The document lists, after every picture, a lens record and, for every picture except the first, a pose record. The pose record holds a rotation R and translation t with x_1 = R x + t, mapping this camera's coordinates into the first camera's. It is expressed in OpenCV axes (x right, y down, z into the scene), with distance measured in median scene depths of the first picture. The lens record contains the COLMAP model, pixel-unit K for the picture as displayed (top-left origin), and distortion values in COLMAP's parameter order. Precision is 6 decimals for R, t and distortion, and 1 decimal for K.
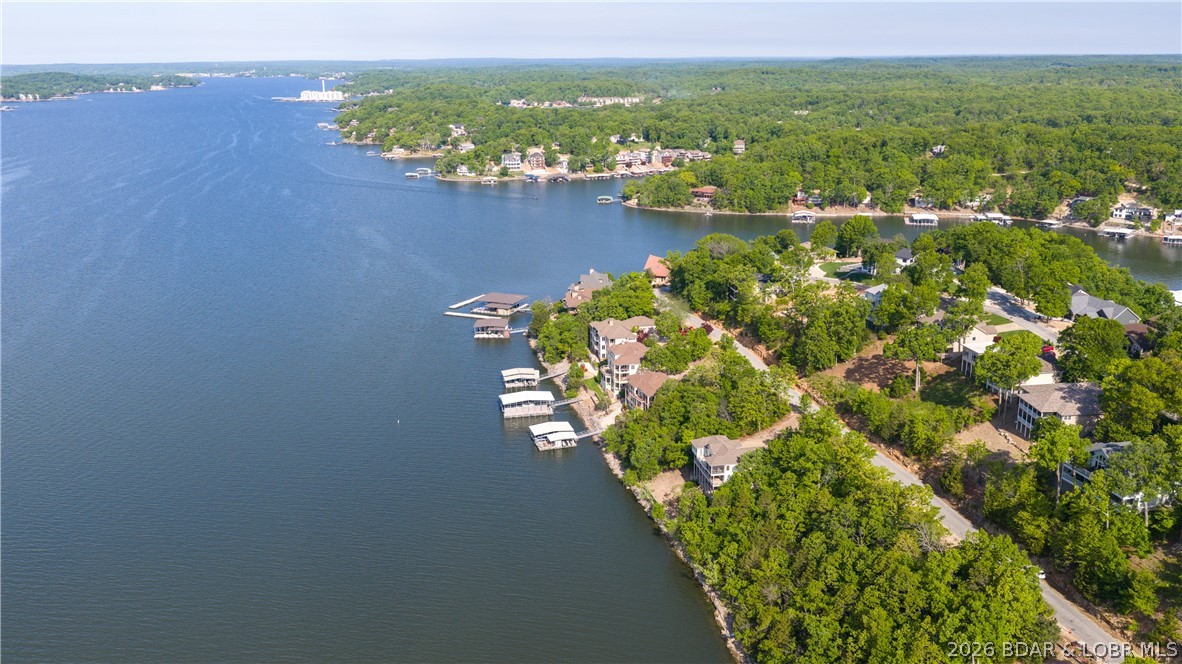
lens RADIAL K [[975.2, 0, 596.3], [0, 975.2, 329.5], [0, 0, 1]] dist [0.022773, -0.047311]
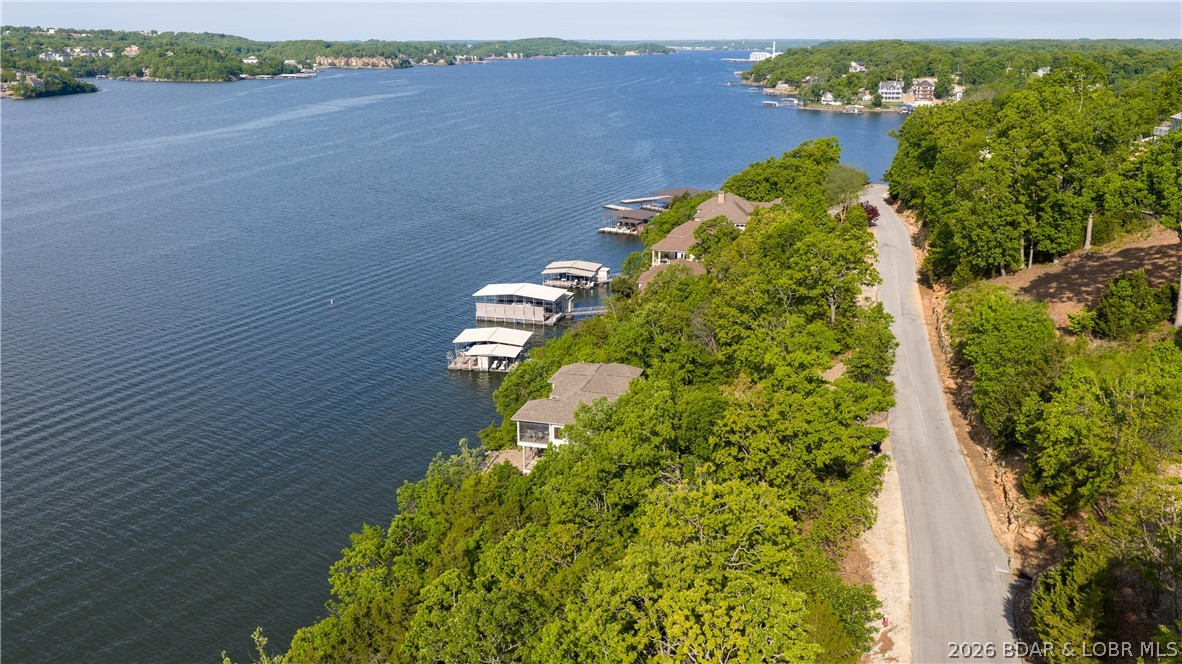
lens RADIAL K [[975.2, 0, 592.9], [0, 975.2, 329.9], [0, 0, 1]] dist [0.022773, -0.047311]
pose [[0.888338, 0.134402, -0.439080, 0.166280], [-0.126573, 0.990833, 0.047213, 0.041461], [0.441400, 0.013634, 0.897207, 0.338299]]
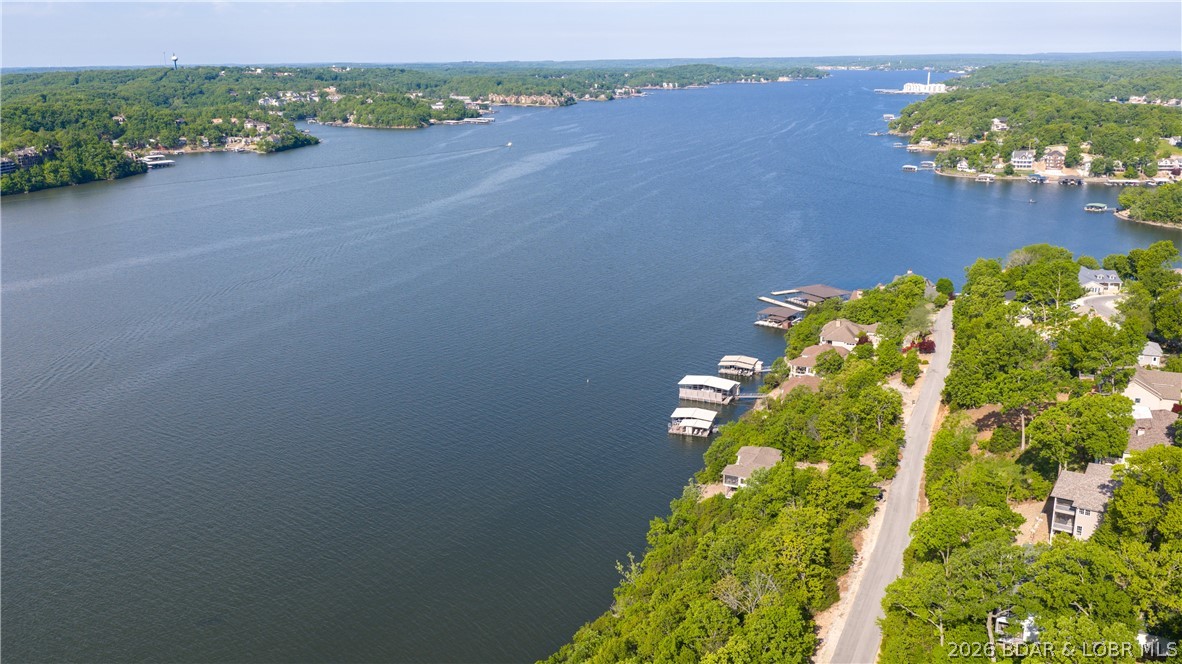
lens RADIAL K [[975.2, 0, 597.9], [0, 975.2, 336.0], [0, 0, 1]] dist [0.022773, -0.047311]
pose [[0.813160, 0.158397, -0.560073, 0.265679], [-0.151766, 0.986672, 0.058700, -0.011482], [0.561906, 0.037267, 0.826361, 0.094503]]
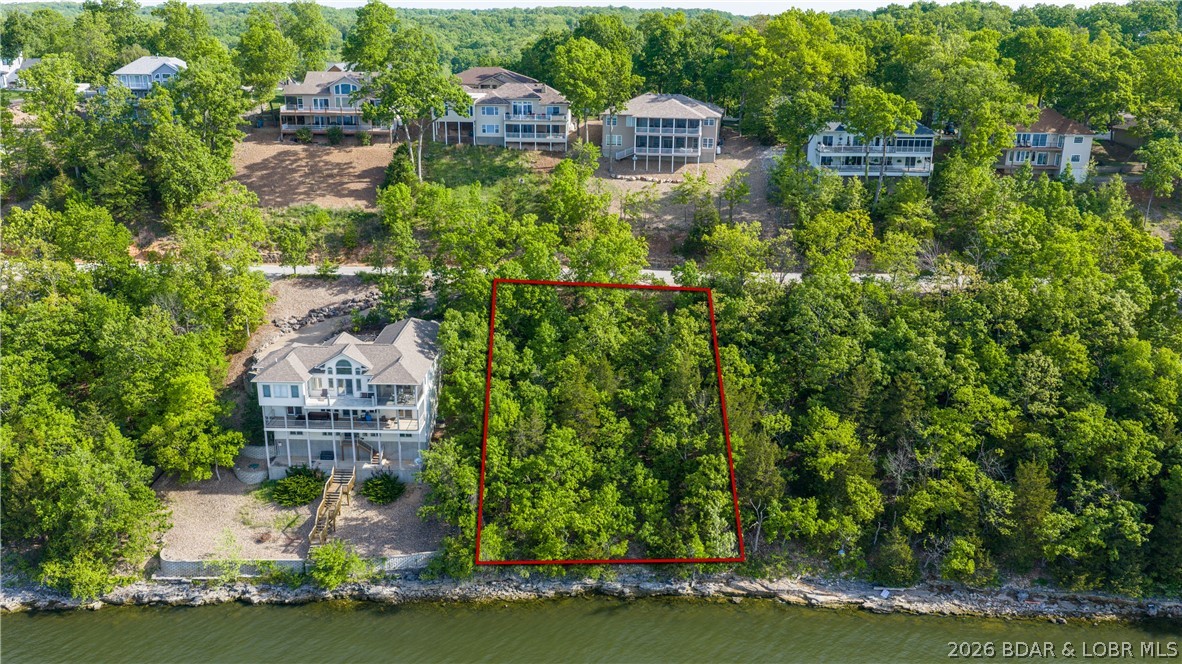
lens RADIAL K [[975.2, 0, 591.6], [0, 975.2, 336.9], [0, 0, 1]] dist [0.022773, -0.047311]
pose [[0.222098, -0.287153, 0.931781, -0.126823], [0.247668, 0.940919, 0.230936, 0.023255], [-0.943045, 0.179482, 0.280095, 0.425605]]
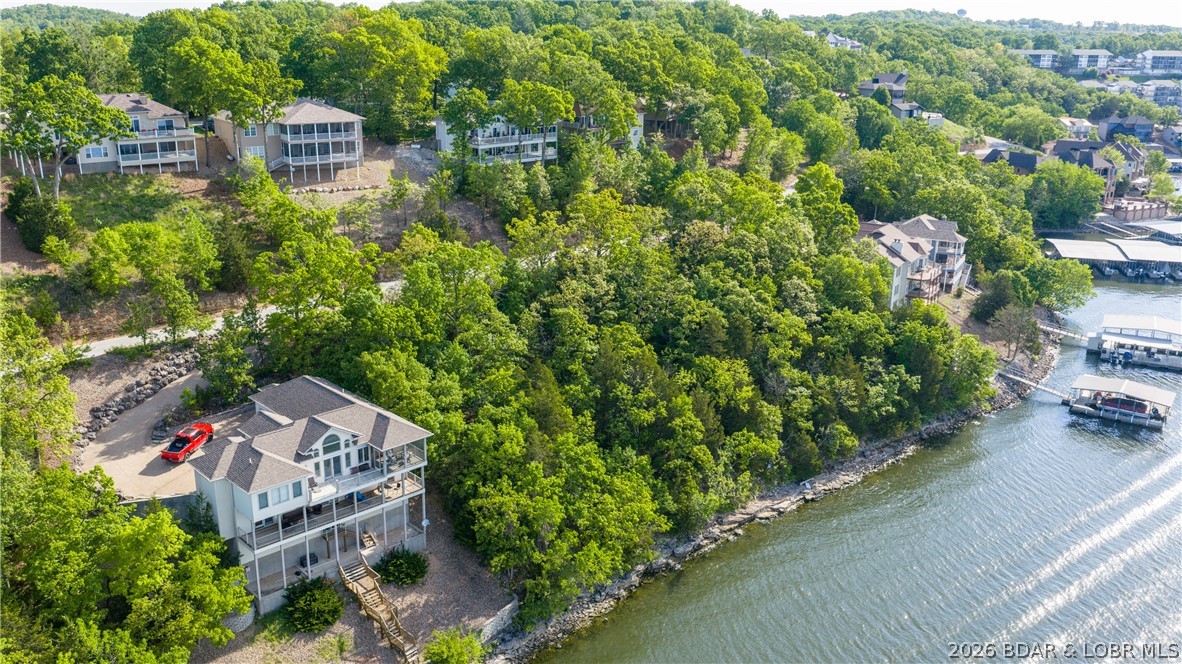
lens RADIAL K [[975.2, 0, 597.1], [0, 975.2, 334.7], [0, 0, 1]] dist [0.022773, -0.047311]
pose [[-0.539623, -0.248327, 0.804450, -0.102149], [0.219117, 0.881156, 0.418989, -0.015534], [-0.812893, 0.402365, -0.421080, 0.568796]]
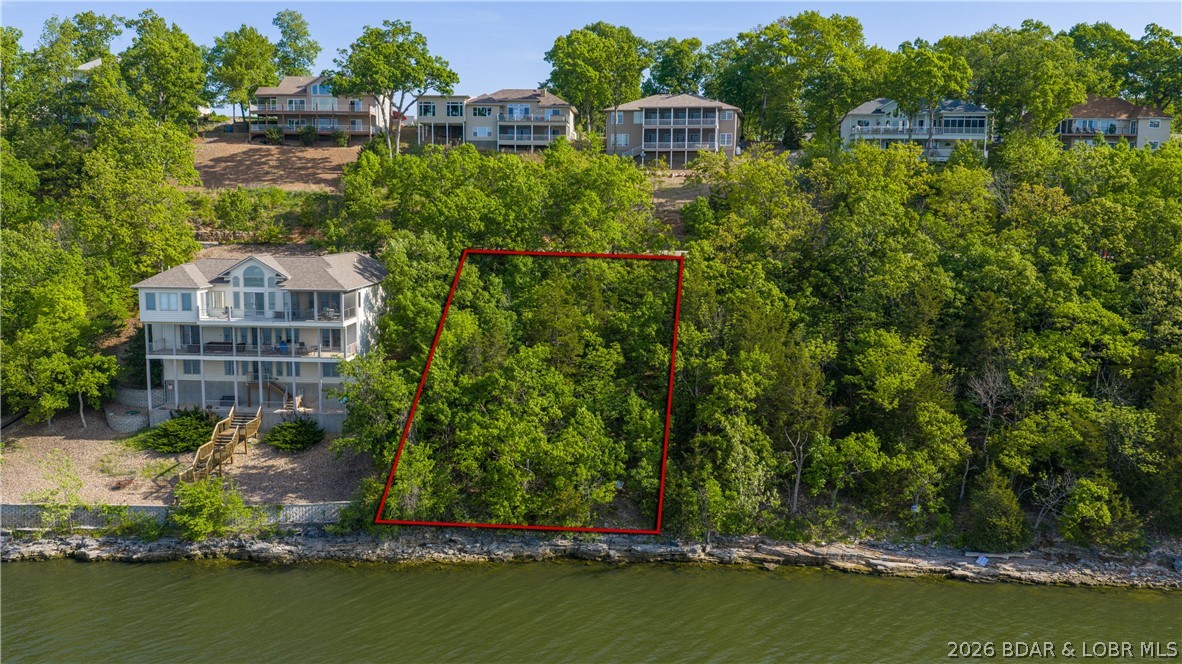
lens RADIAL K [[975.2, 0, 591.3], [0, 975.2, 336.2], [0, 0, 1]] dist [0.022773, -0.047311]
pose [[0.250716, -0.111171, 0.961656, -0.086888], [0.247261, 0.967788, 0.047415, 0.083113], [-0.935950, 0.225892, 0.270129, 0.442080]]
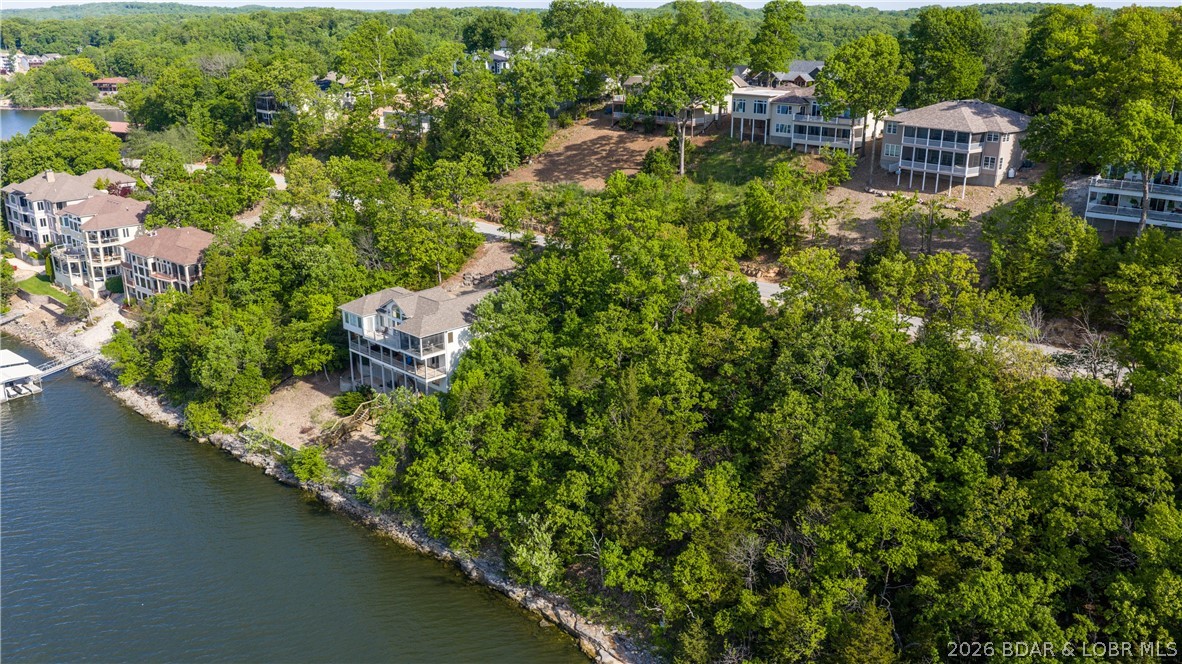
lens RADIAL K [[975.2, 0, 589.8], [0, 975.2, 330.6], [0, 0, 1]] dist [0.022773, -0.047311]
pose [[0.826338, -0.159239, 0.540194, -0.033897], [0.137753, 0.987207, 0.080289, 0.057895], [-0.546068, 0.008068, 0.837702, 0.297891]]
